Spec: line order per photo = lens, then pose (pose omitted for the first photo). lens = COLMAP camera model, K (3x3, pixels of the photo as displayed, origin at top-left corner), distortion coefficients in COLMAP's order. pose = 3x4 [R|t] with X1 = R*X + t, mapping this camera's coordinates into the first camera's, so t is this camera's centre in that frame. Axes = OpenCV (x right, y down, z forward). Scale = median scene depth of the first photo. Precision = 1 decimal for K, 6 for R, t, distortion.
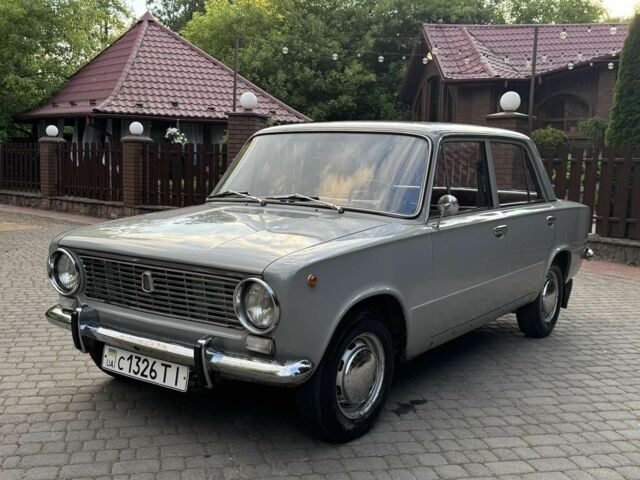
lens RADIAL K [[760.6, 0, 319.5], [0, 760.6, 240.3], [0, 0, 1]] dist [0.045497, 0.000000]
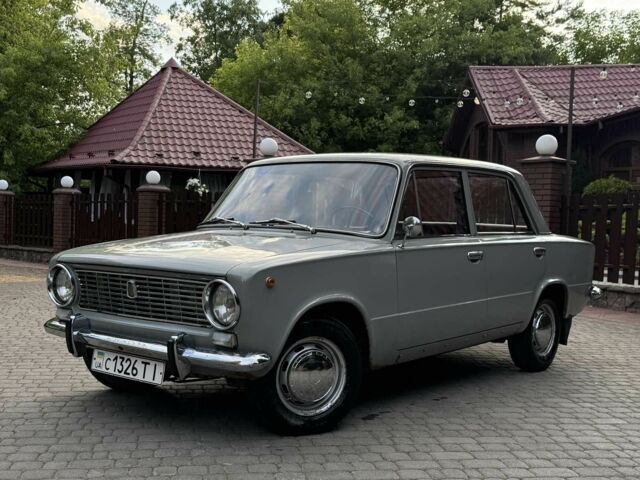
lens RADIAL K [[900.7, 0, 320.3], [0, 900.7, 240.2], [0, 0, 1]] dist [0.064834, 0.000000]
pose [[0.997694, -0.001829, -0.067846, 0.087698], [-0.004283, 0.995948, -0.089830, 0.062063], [0.067736, 0.089914, 0.993643, -0.192504]]
